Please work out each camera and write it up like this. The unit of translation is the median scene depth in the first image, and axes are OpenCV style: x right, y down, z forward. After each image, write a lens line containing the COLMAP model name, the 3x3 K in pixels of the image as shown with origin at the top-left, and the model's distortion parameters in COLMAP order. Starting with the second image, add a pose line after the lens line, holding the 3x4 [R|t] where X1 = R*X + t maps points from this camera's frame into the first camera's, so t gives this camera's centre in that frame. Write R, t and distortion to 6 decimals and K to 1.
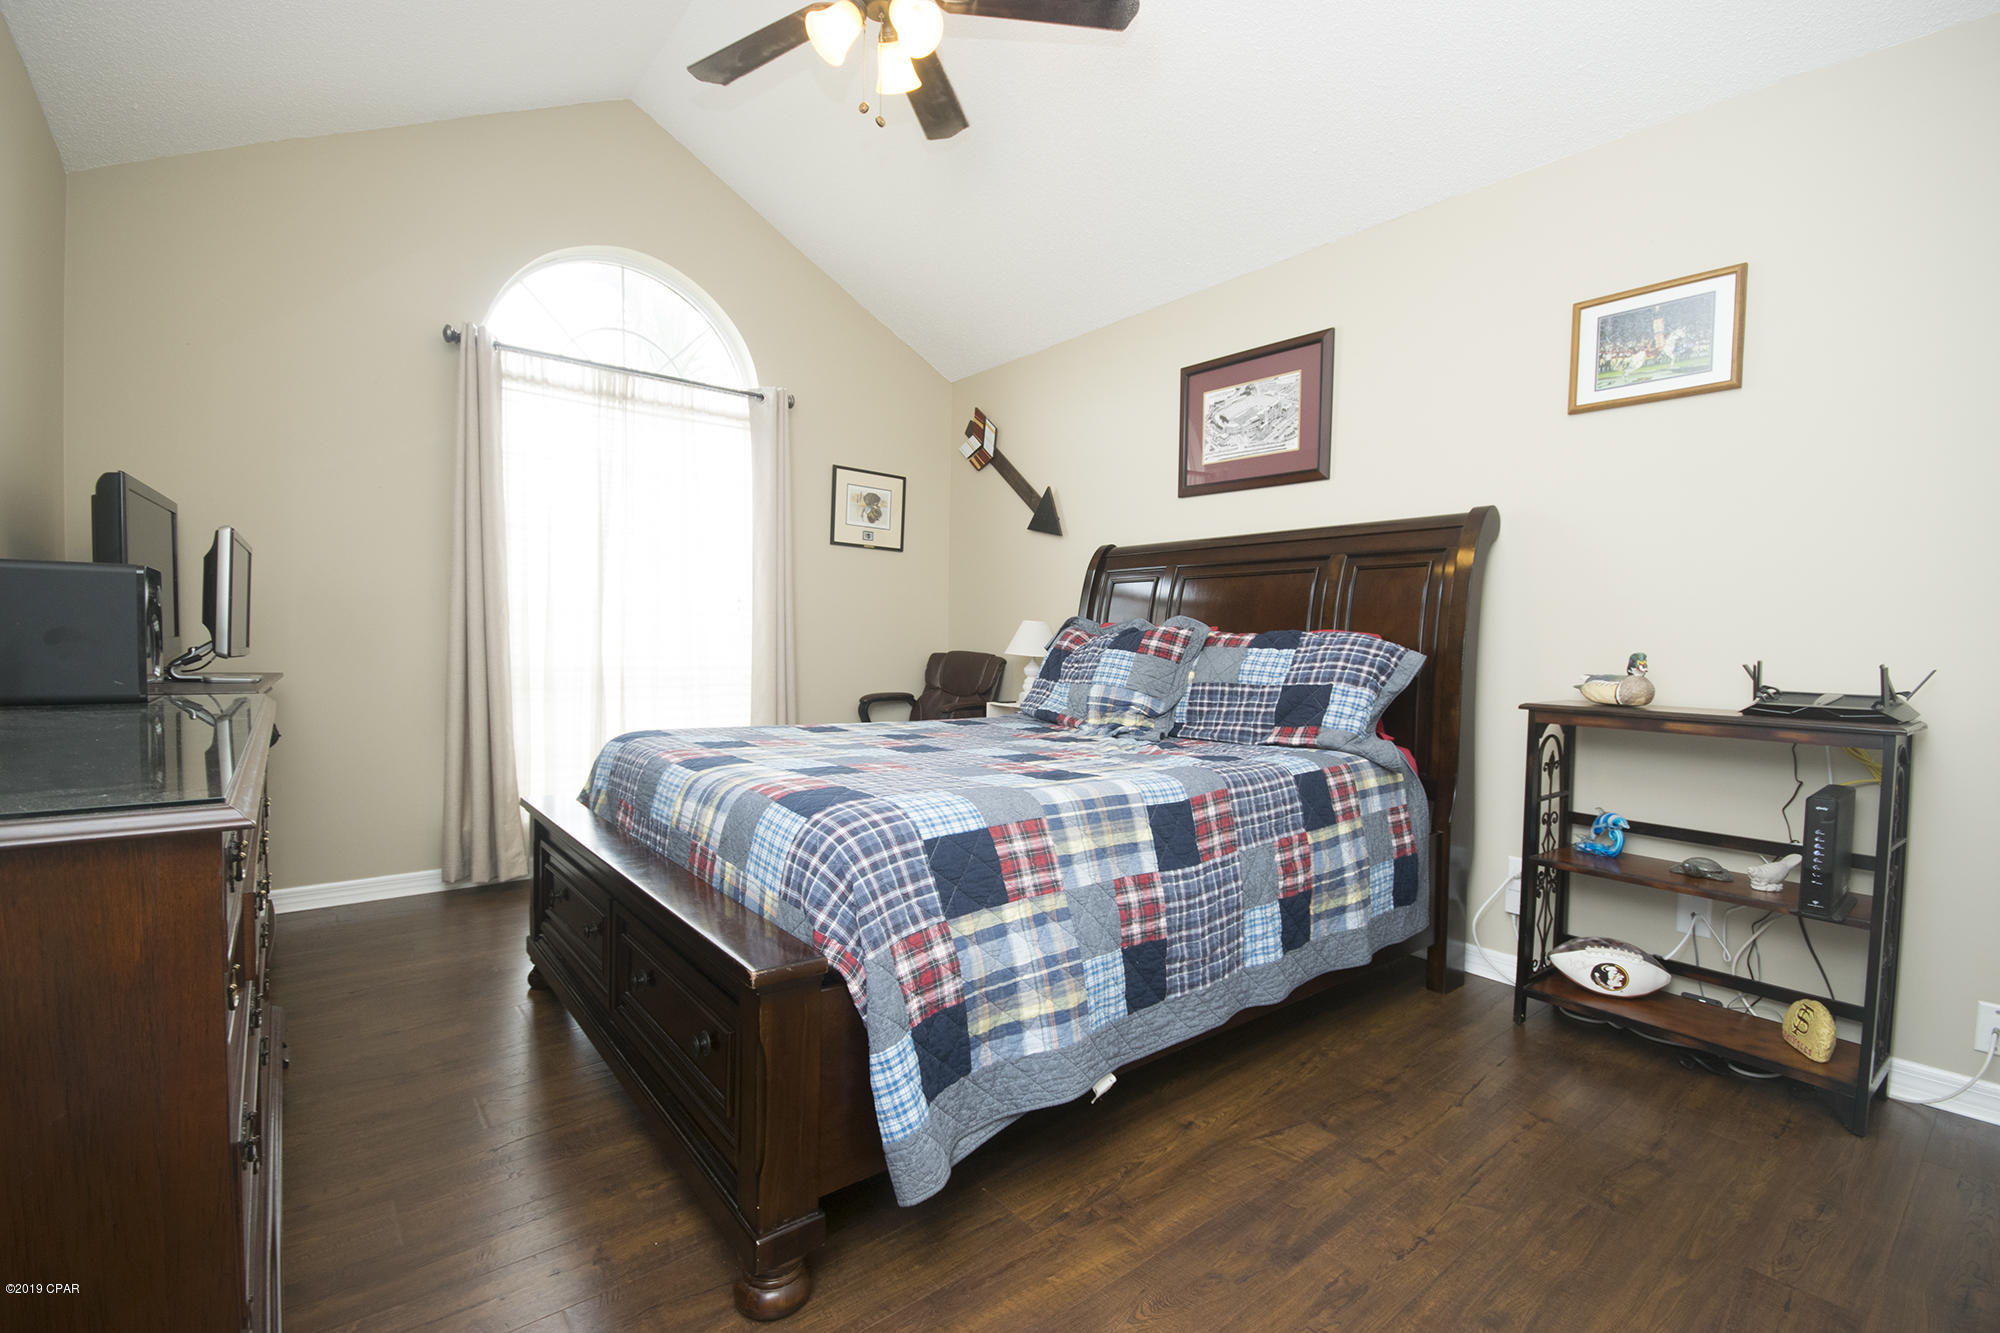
lens RADIAL K [[872.5, 0, 999.9], [0, 872.5, 668.0], [0, 0, 1]] dist [0.002244, -0.005823]
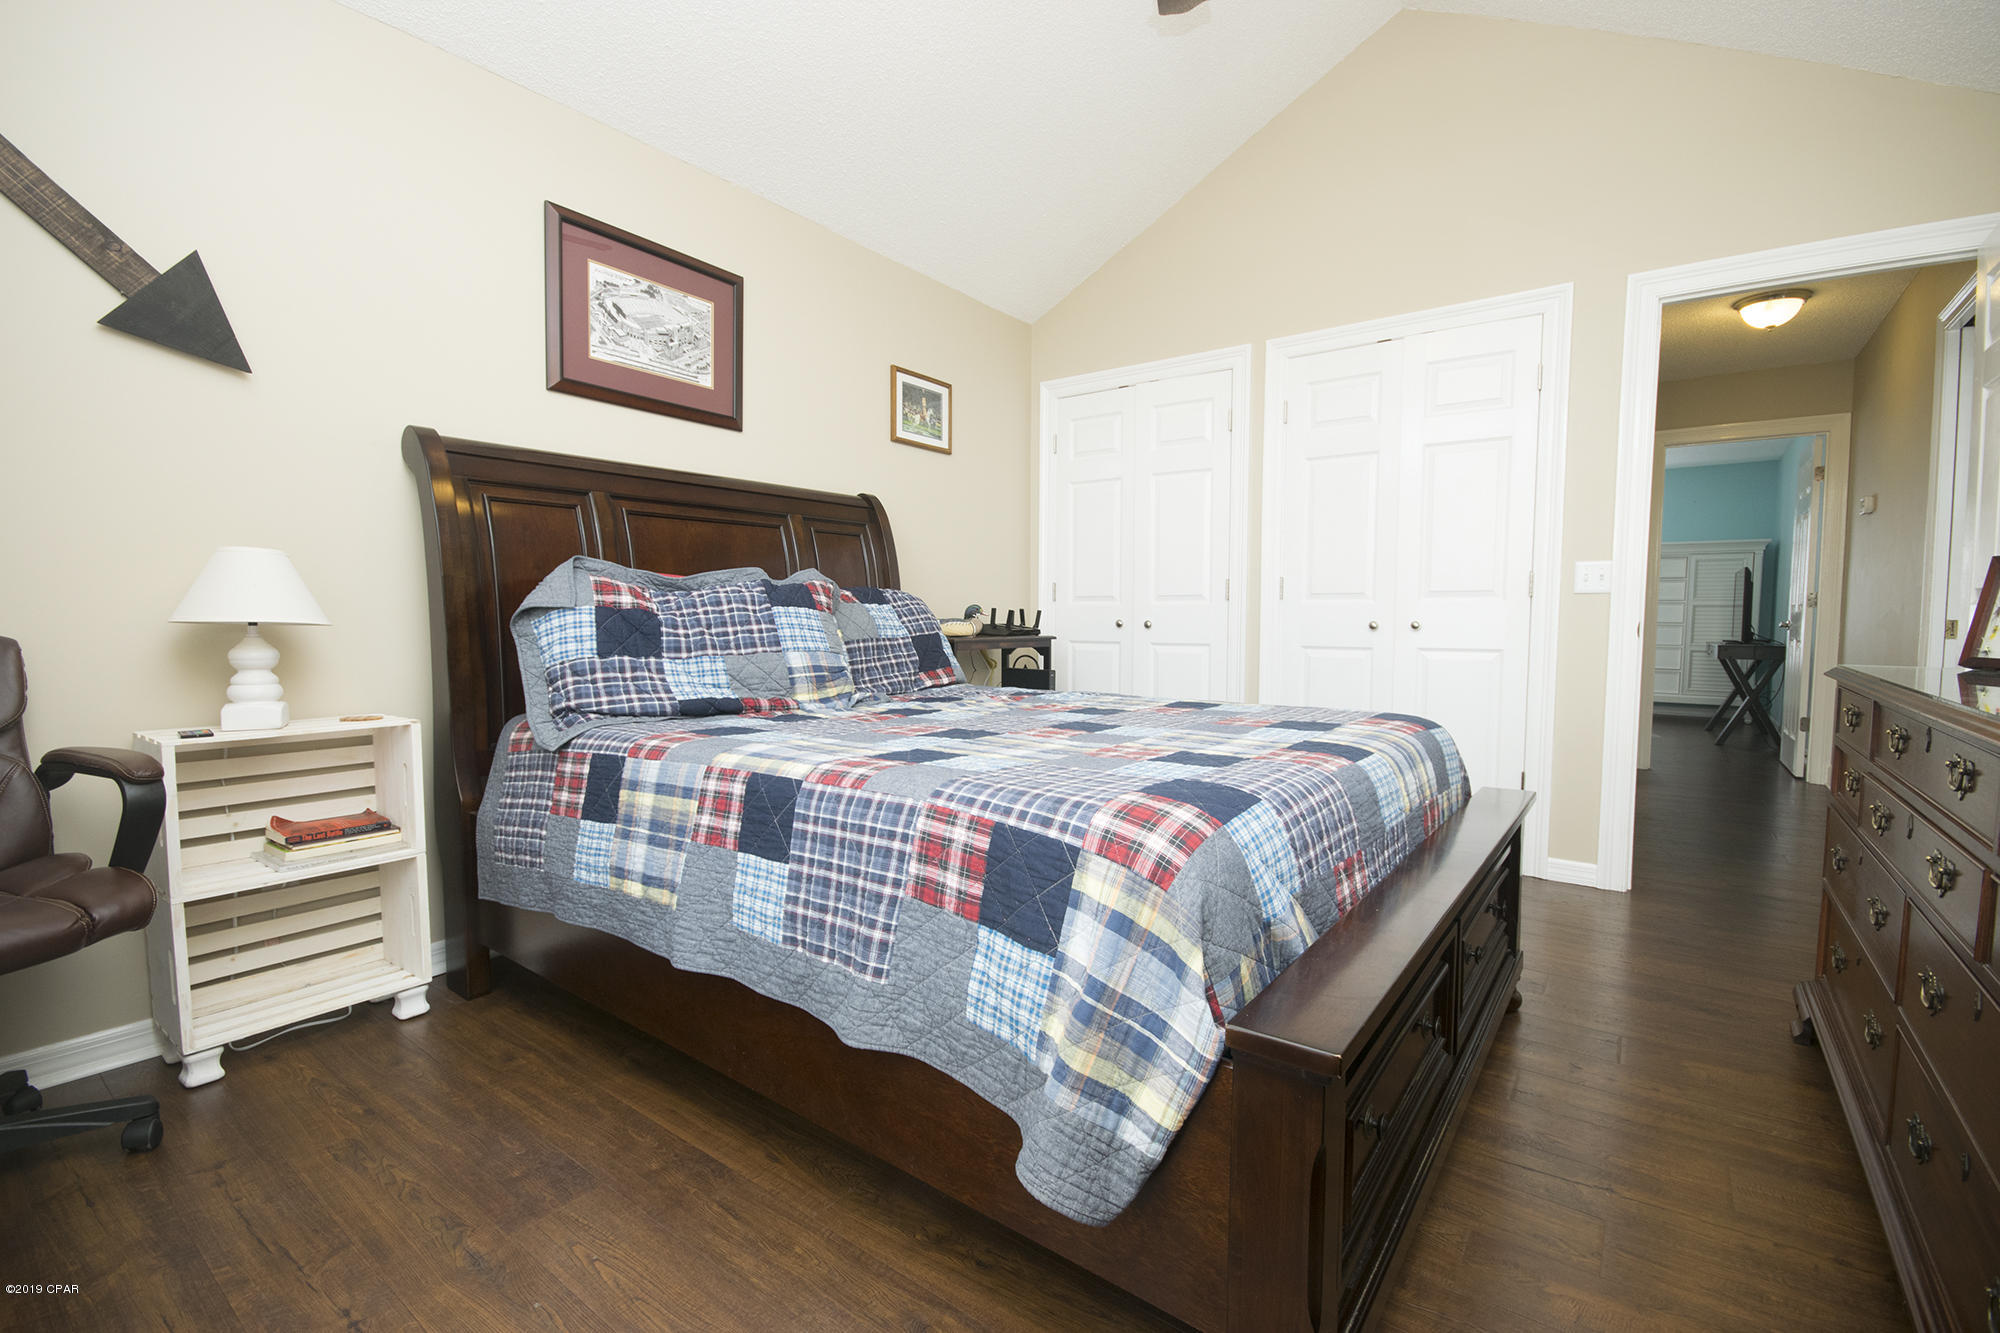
lens RADIAL K [[872.5, 0, 1000.7], [0, 872.5, 671.8], [0, 0, 1]] dist [0.002244, -0.005823]
pose [[-0.237662, -0.078144, 0.968200, -0.652918], [0.030667, 0.995658, 0.087888, -0.024431], [-0.970864, 0.050580, -0.234233, 0.942059]]
